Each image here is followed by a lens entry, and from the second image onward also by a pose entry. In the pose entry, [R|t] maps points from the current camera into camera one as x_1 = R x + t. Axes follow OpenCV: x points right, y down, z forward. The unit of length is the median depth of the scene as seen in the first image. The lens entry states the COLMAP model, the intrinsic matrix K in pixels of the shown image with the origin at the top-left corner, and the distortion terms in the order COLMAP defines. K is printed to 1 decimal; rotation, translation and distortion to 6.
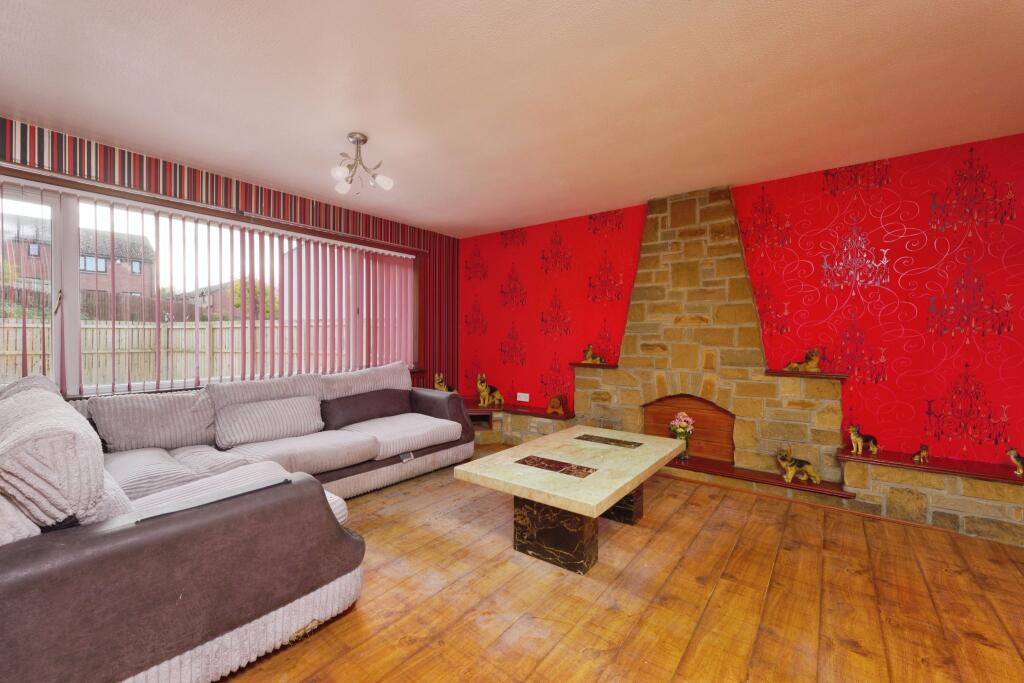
lens RADIAL K [[419.4, 0, 512.0], [0, 419.4, 341.5], [0, 0, 1]] dist [-0.000967, -0.000076]
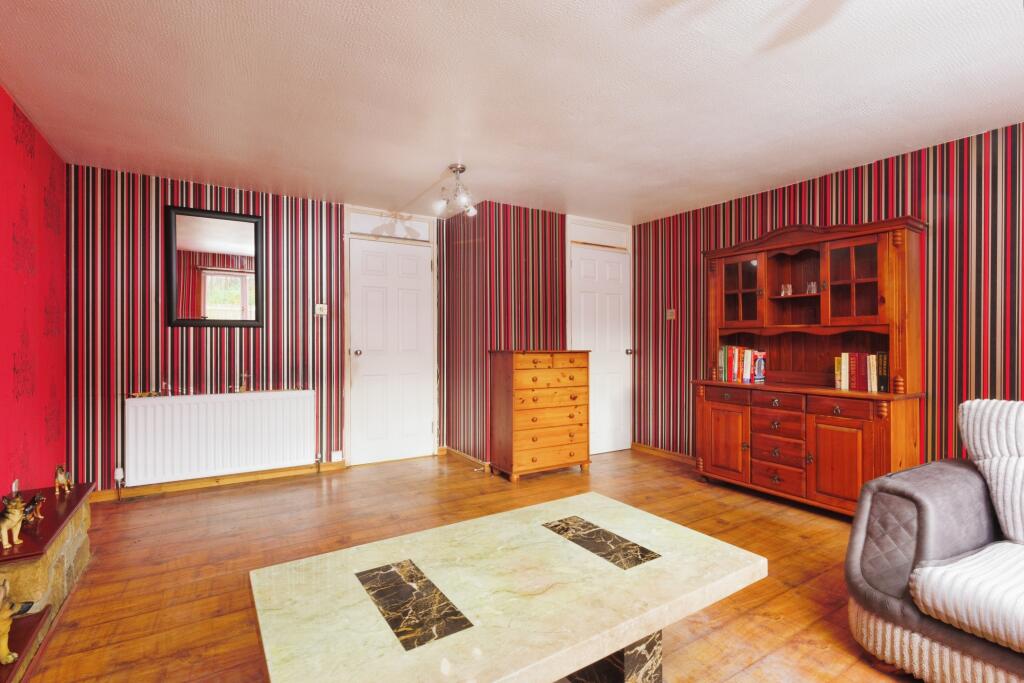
lens RADIAL K [[485.8, 0, 512.0], [0, 485.8, 341.5], [0, 0, 1]] dist [-0.001814, -0.000215]
pose [[-0.939814, -0.003559, 0.341668, -0.017720], [0.001240, 0.999904, 0.013828, -0.010974], [-0.341685, 0.013420, -0.939719, 1.048081]]
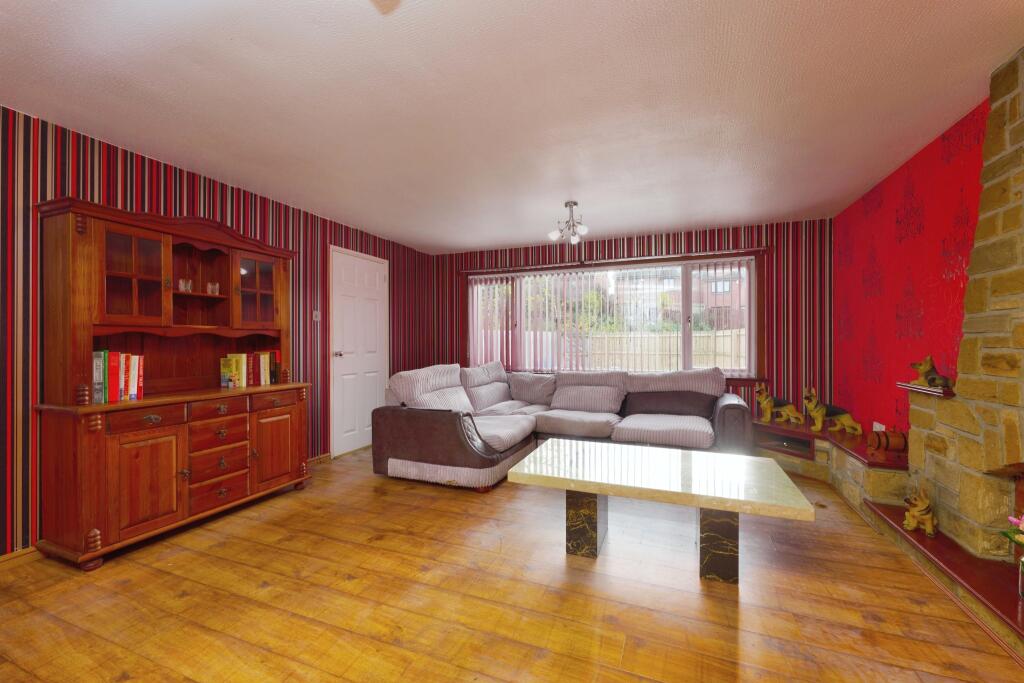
lens RADIAL K [[415.9, 0, 512.0], [0, 415.9, 341.5], [0, 0, 1]] dist [-0.001518, -0.000116]
pose [[0.274018, -0.003389, -0.961719, 0.664659], [-0.009772, 0.999932, -0.006308, -0.001887], [0.961675, 0.011127, 0.273966, 0.300579]]
